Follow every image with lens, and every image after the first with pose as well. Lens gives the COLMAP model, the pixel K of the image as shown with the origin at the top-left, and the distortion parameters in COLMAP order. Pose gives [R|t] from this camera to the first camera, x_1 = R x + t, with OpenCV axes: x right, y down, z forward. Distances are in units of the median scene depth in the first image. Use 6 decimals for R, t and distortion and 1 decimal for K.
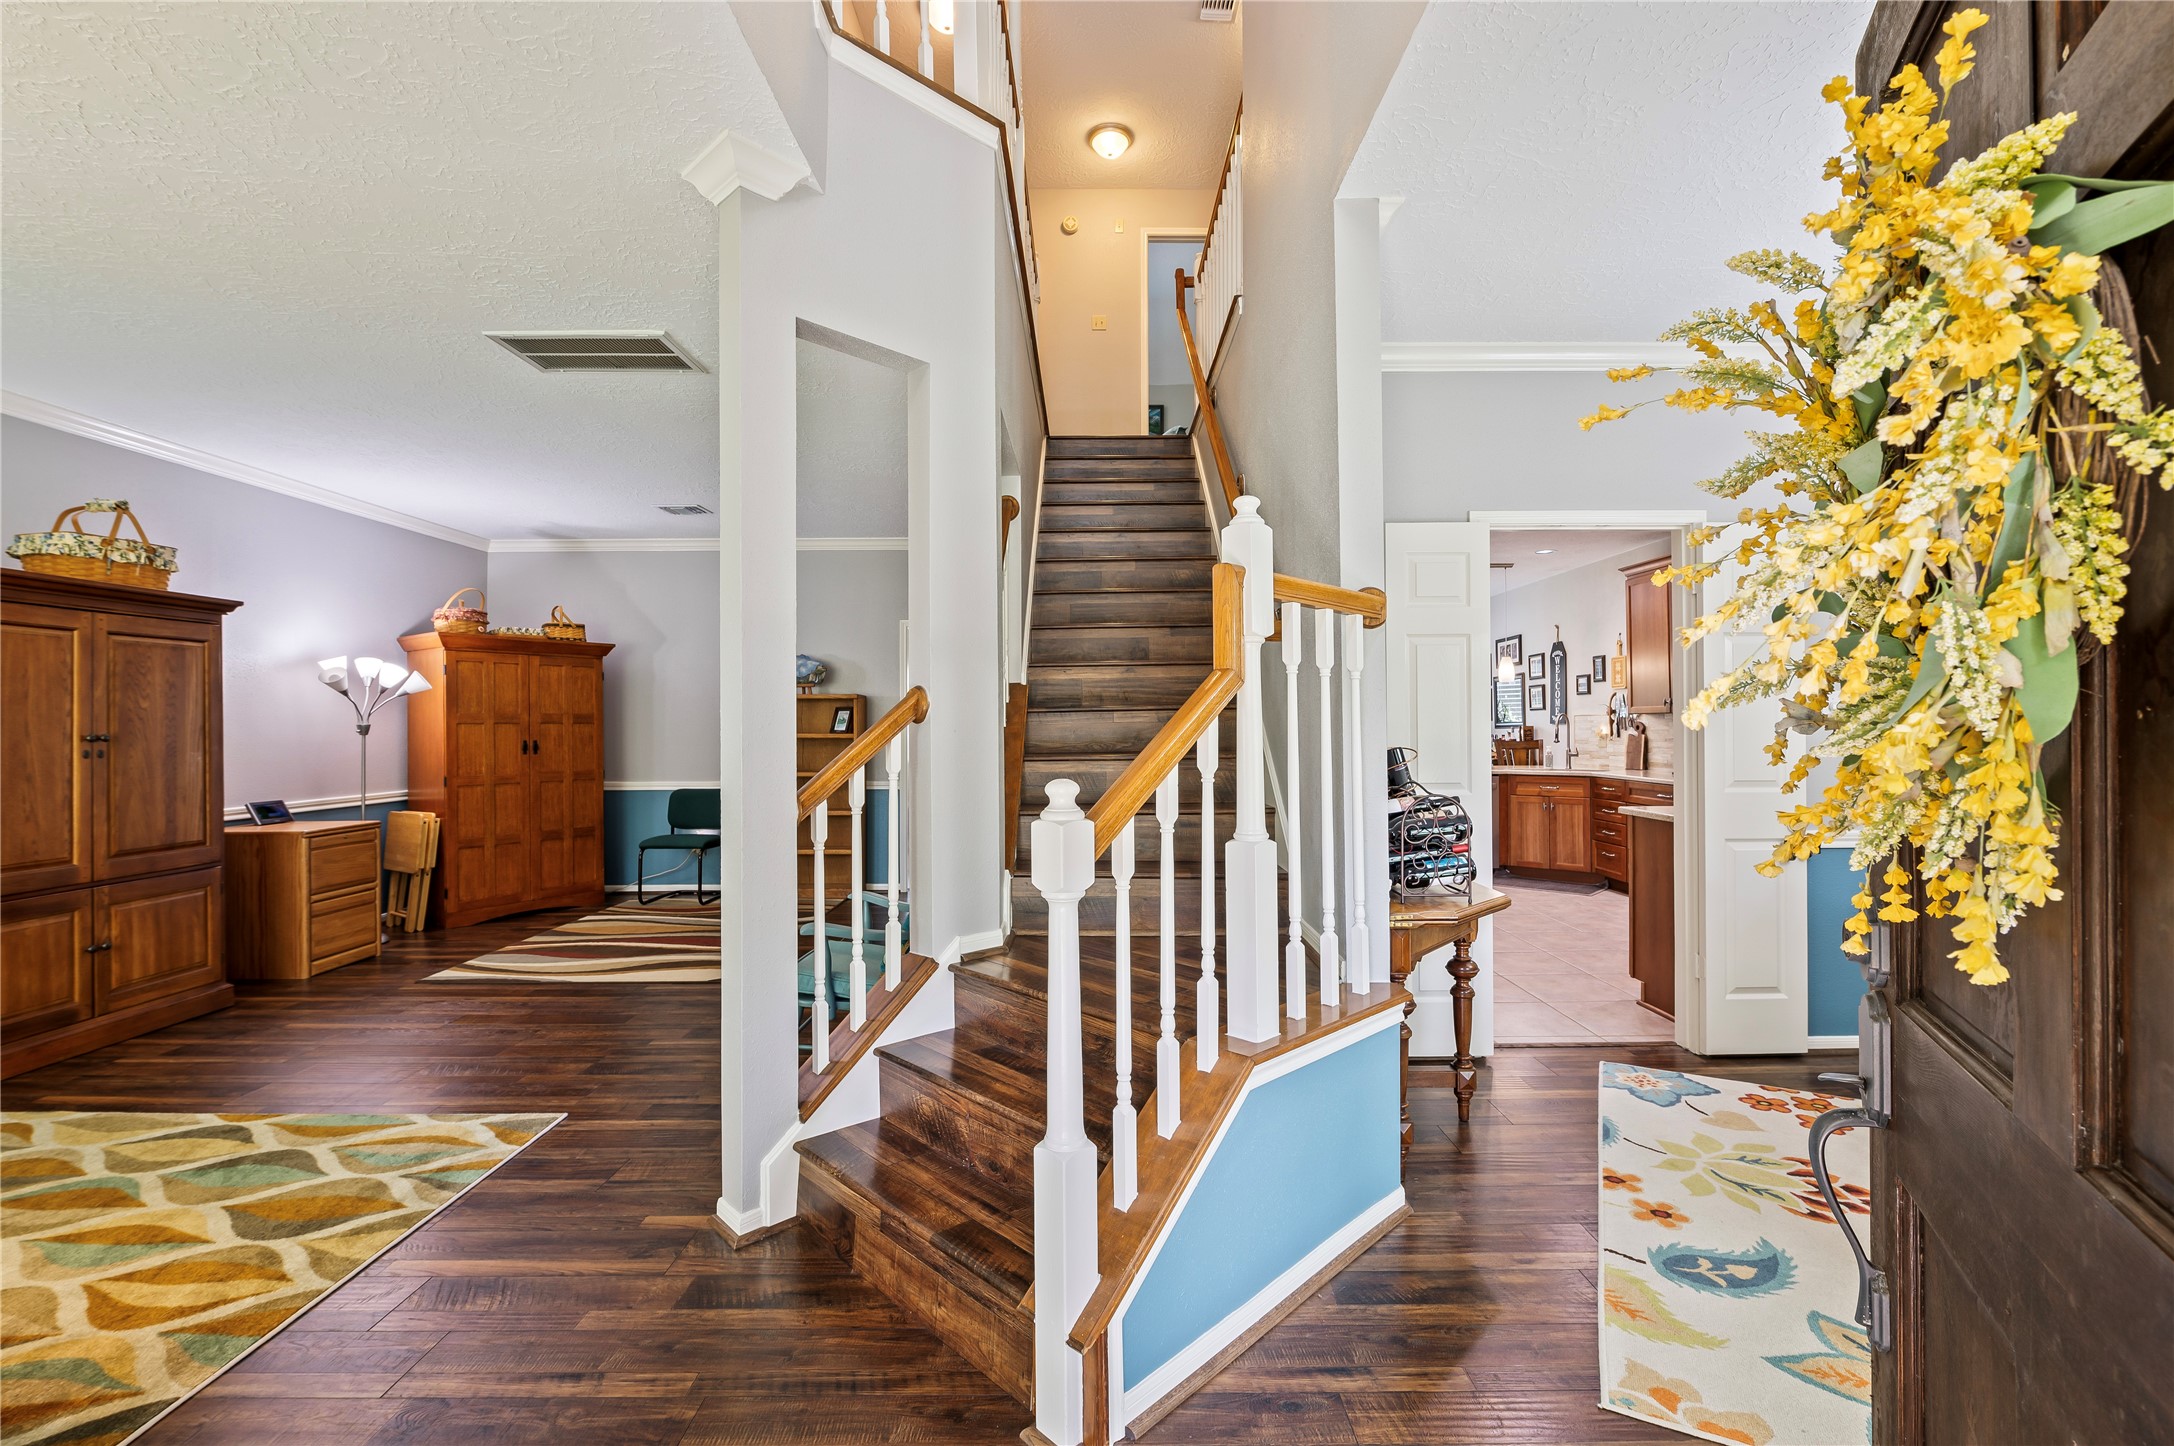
lens RADIAL K [[909.3, 0, 1087.0], [0, 909.3, 723.0], [0, 0, 1]] dist [-0.000267, -0.002924]
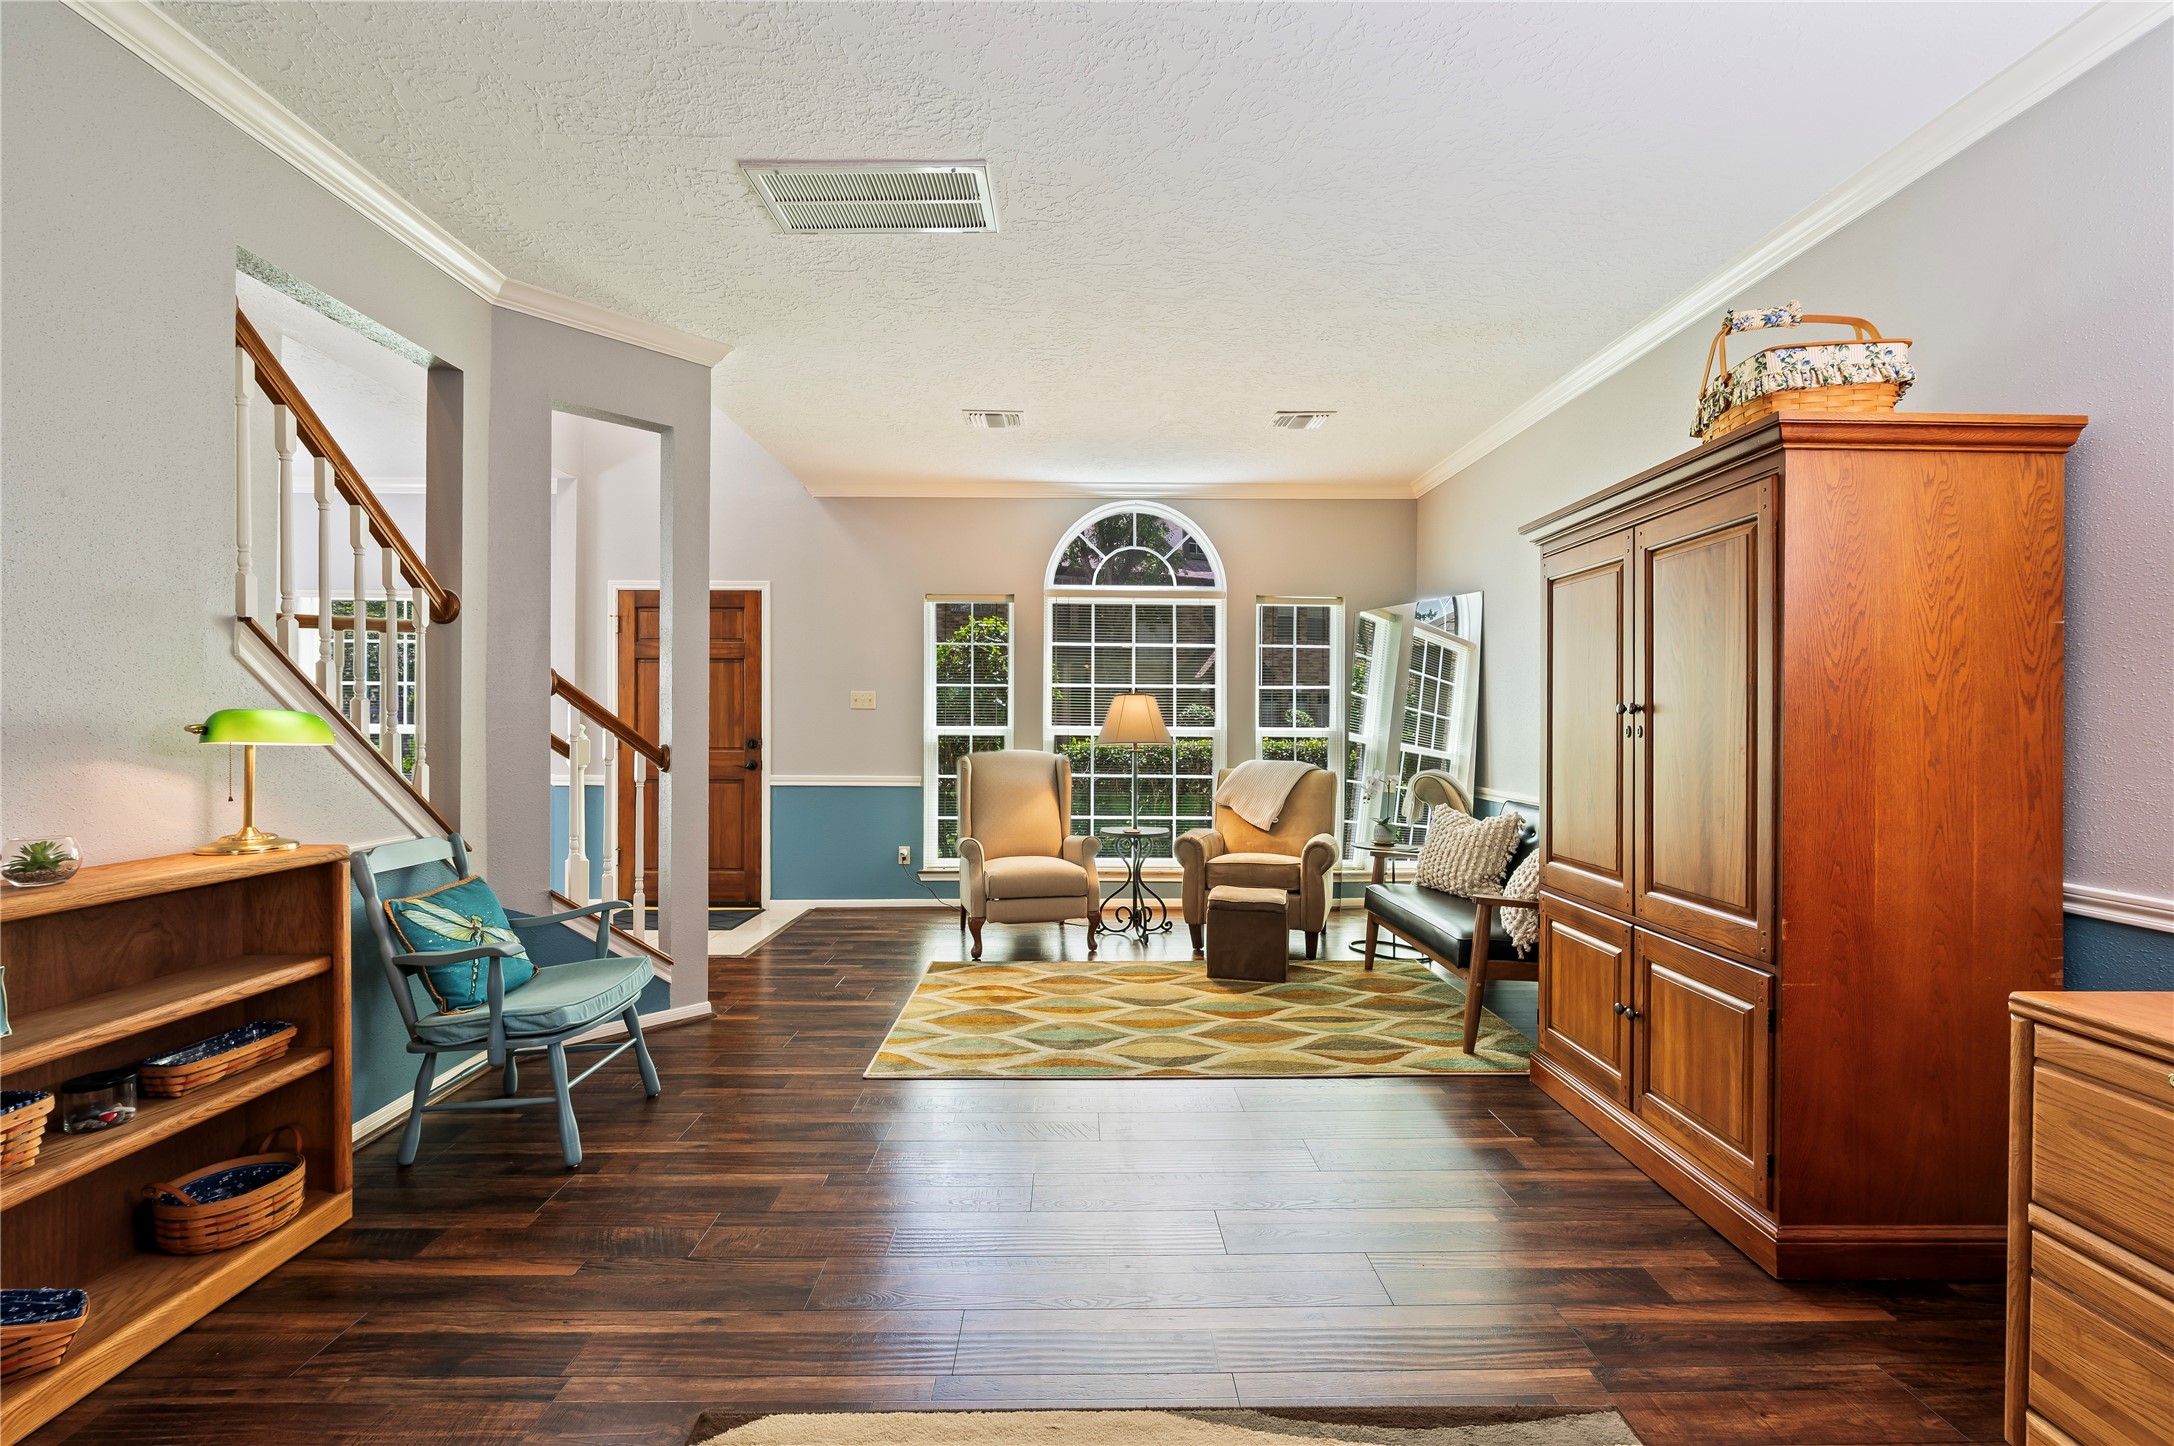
lens RADIAL K [[909.3, 0, 1087.0], [0, 909.3, 723.0], [0, 0, 1]] dist [-0.000267, -0.002924]
pose [[-0.999905, 0.004090, -0.013131, -0.858229], [0.004123, 0.999988, -0.002473, 0.038782], [0.013121, -0.002527, -0.999911, 2.131367]]
